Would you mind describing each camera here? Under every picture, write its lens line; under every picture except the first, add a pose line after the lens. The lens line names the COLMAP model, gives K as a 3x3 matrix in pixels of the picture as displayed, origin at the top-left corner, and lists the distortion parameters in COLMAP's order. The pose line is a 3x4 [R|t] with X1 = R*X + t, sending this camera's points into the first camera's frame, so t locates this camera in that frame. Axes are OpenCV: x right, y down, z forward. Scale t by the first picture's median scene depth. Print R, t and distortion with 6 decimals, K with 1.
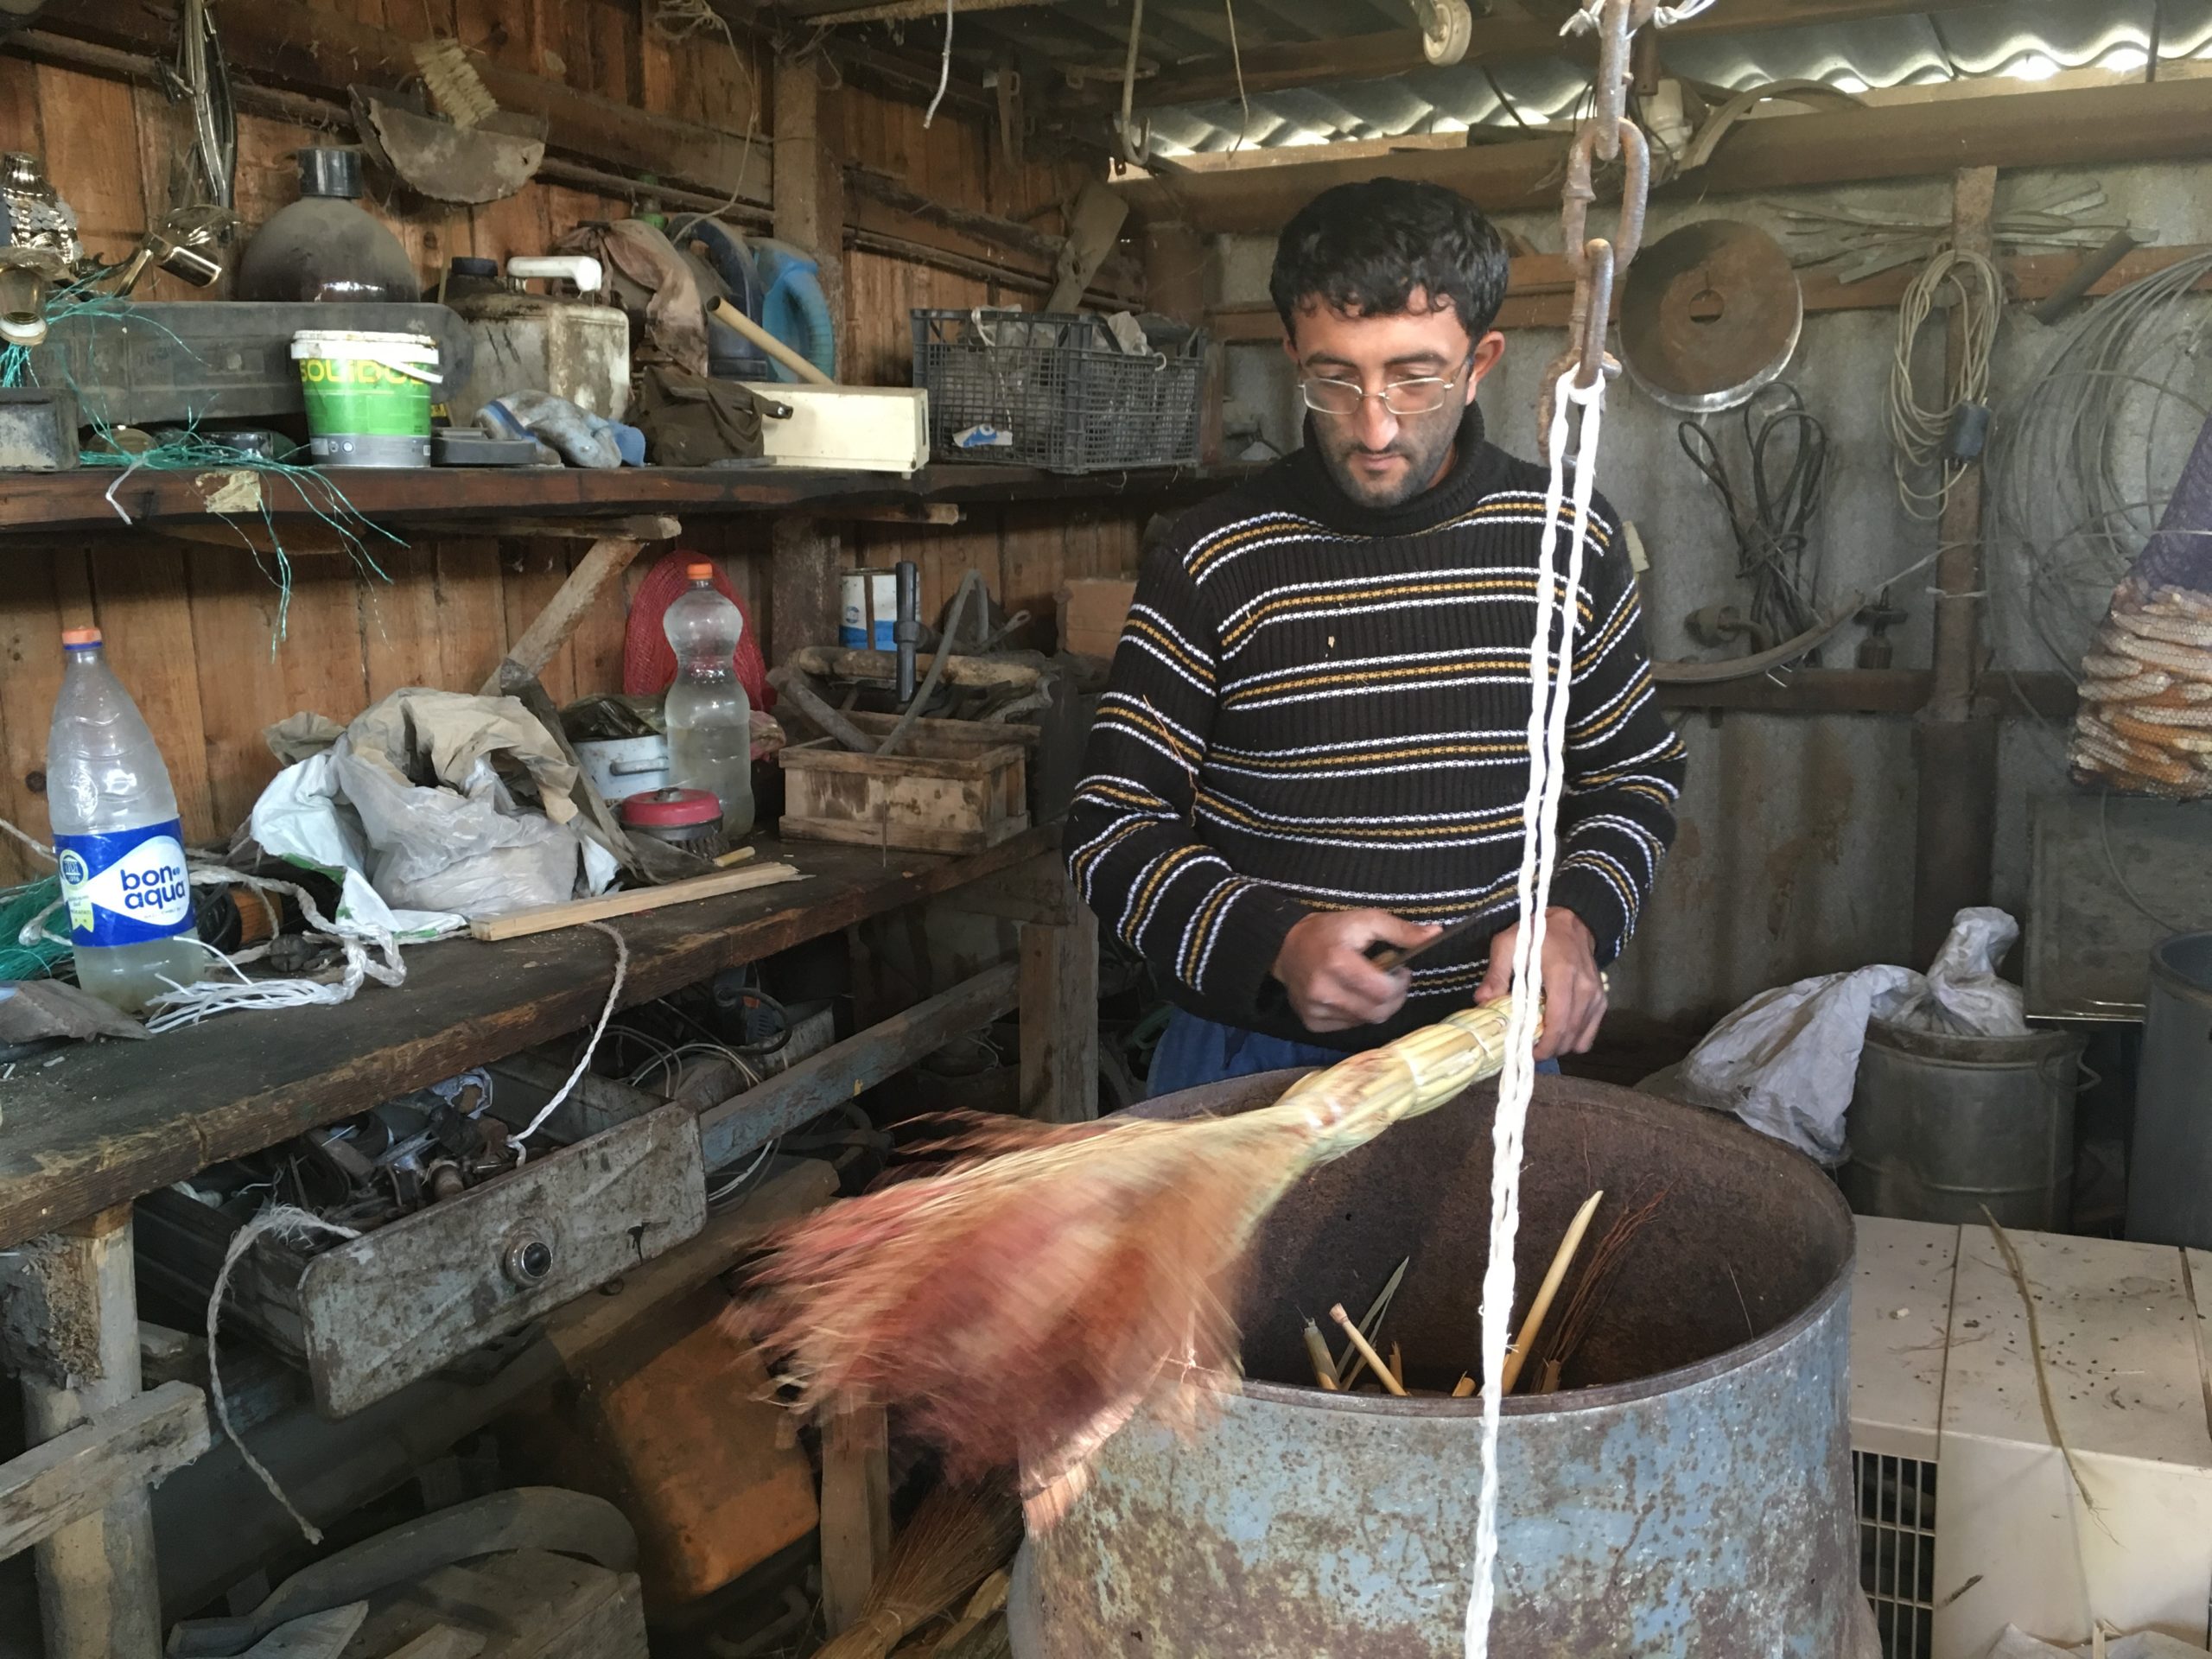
lens RADIAL K [[1897.1, 0, 1104.4], [0, 1897.1, 833.5], [0, 0, 1]] dist [0.069897, -0.089830]
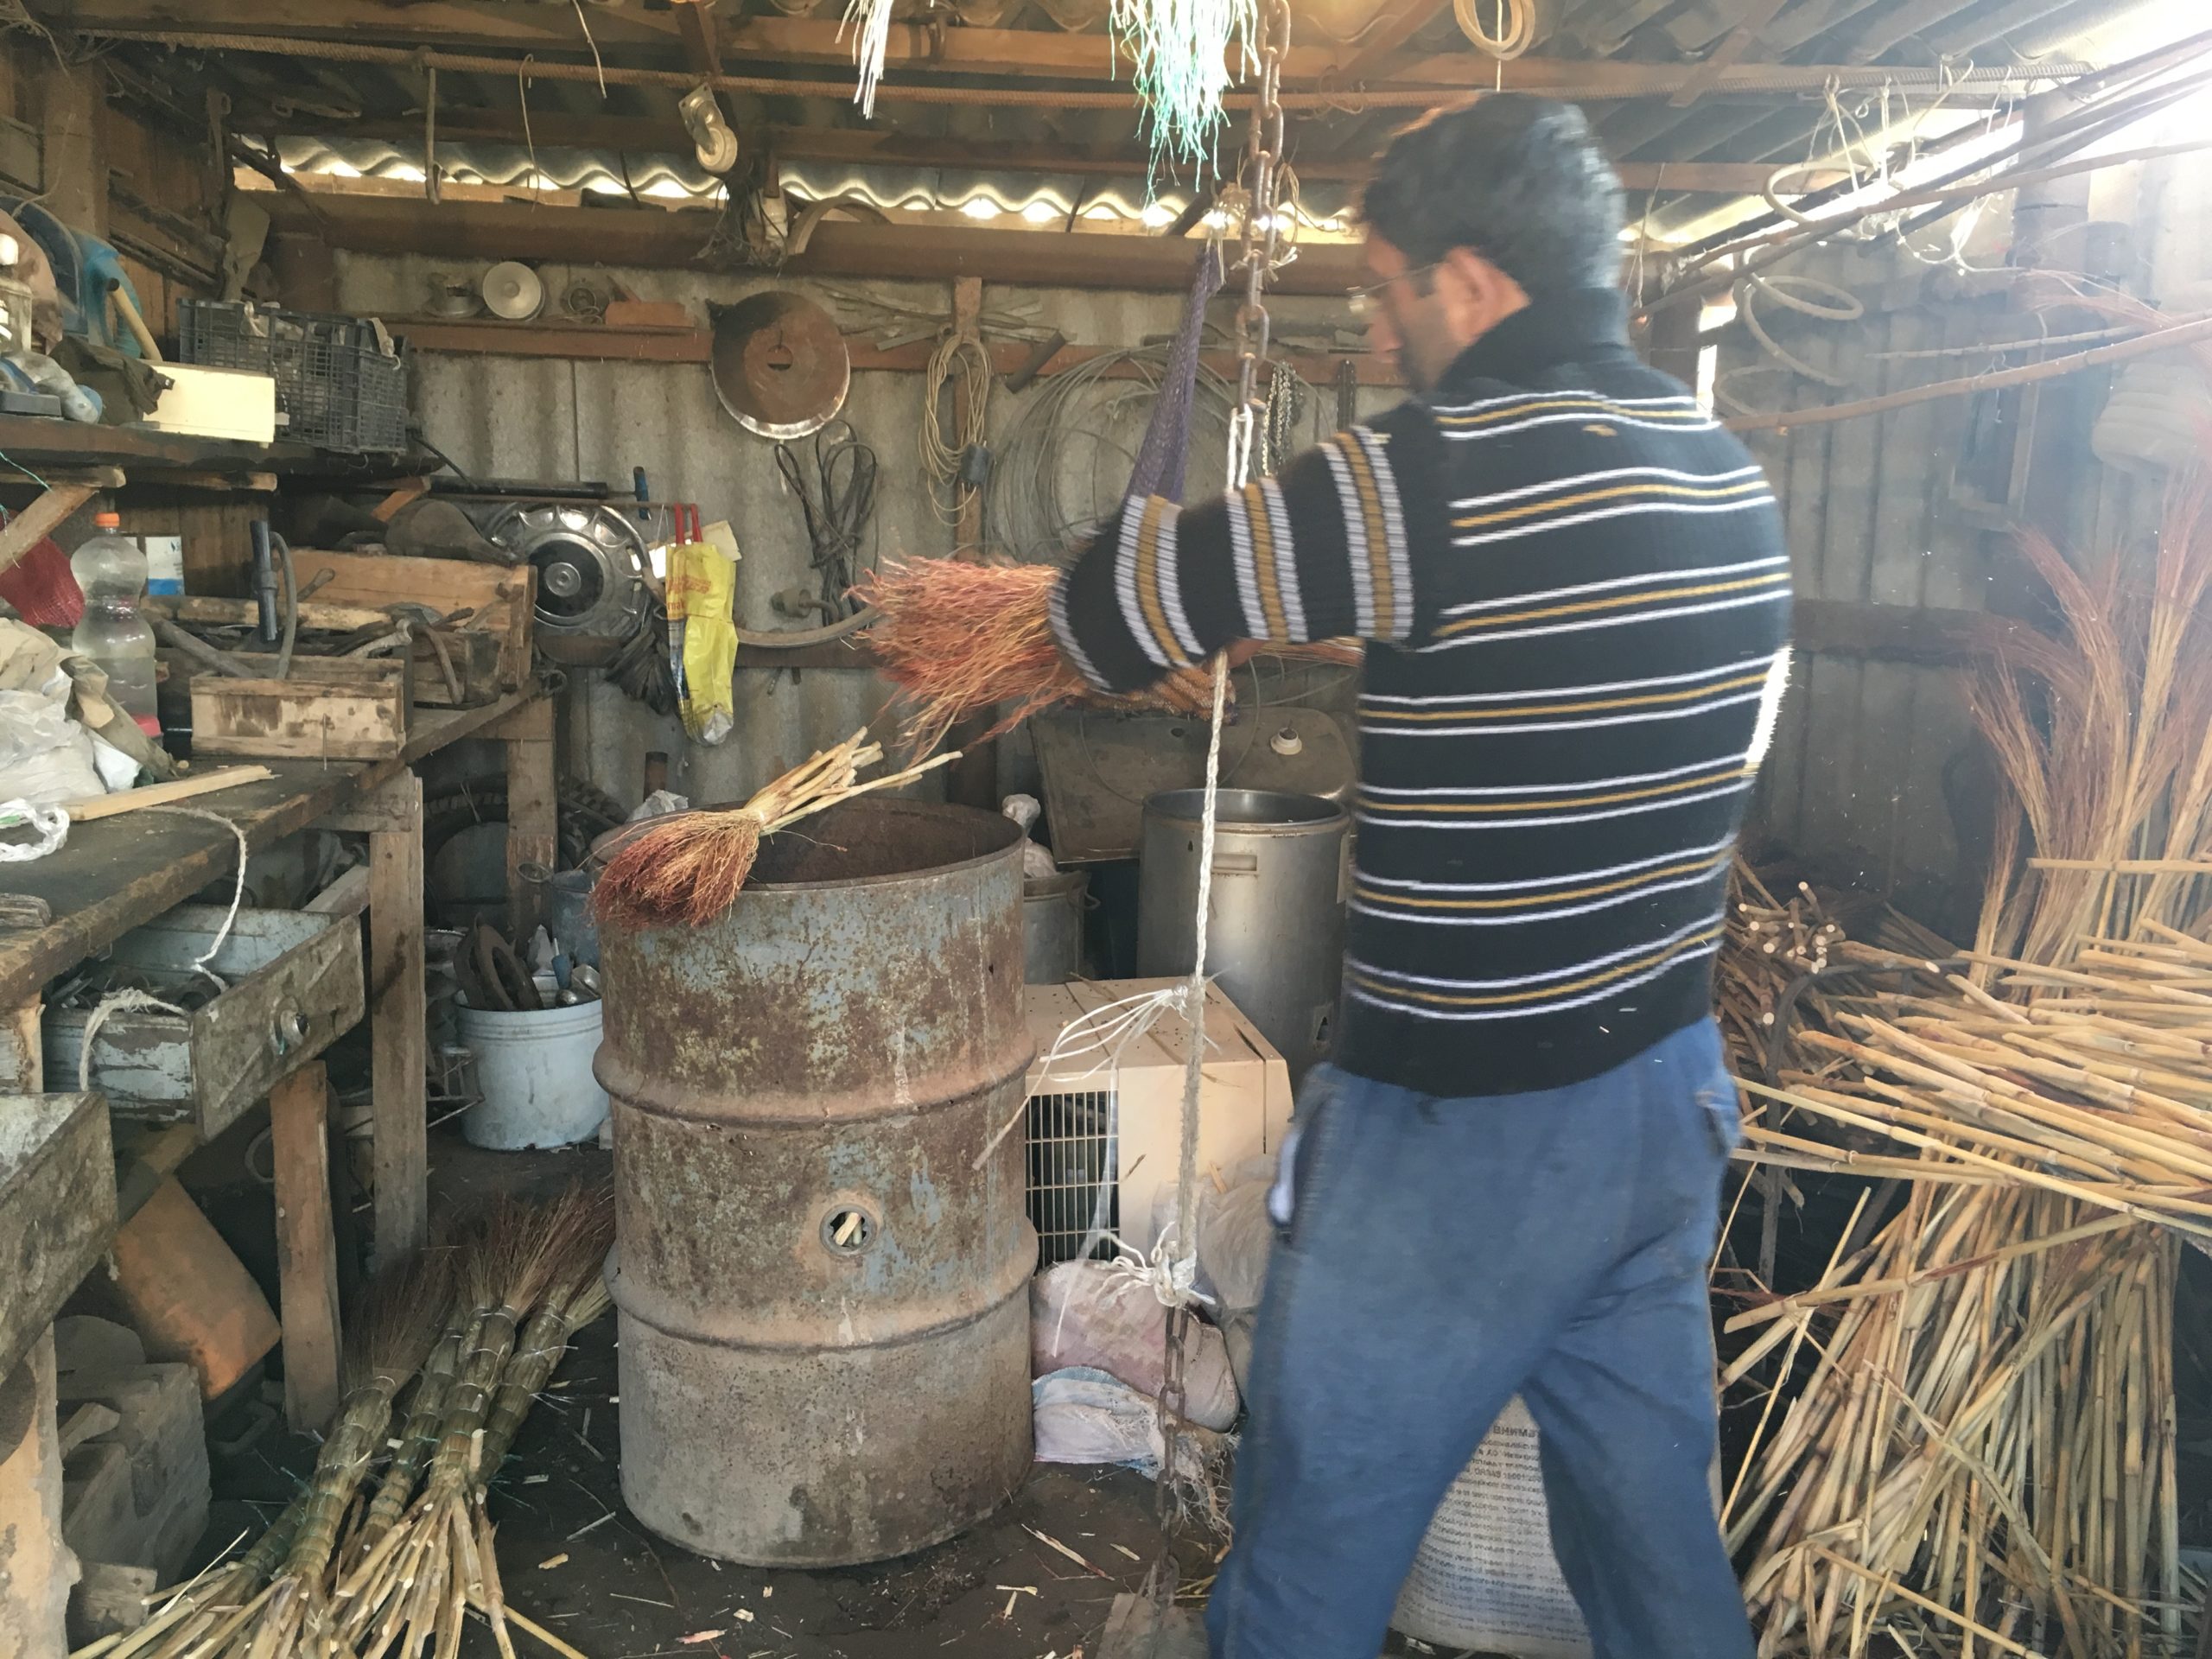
lens RADIAL K [[1897.1, 0, 1117.4], [0, 1897.1, 832.3], [0, 0, 1]] dist [0.069897, -0.089830]
pose [[0.813830, -0.061156, 0.577876, -0.316851], [0.070966, 0.997463, 0.005617, 0.066305], [-0.576754, 0.036438, 0.816105, -0.211353]]
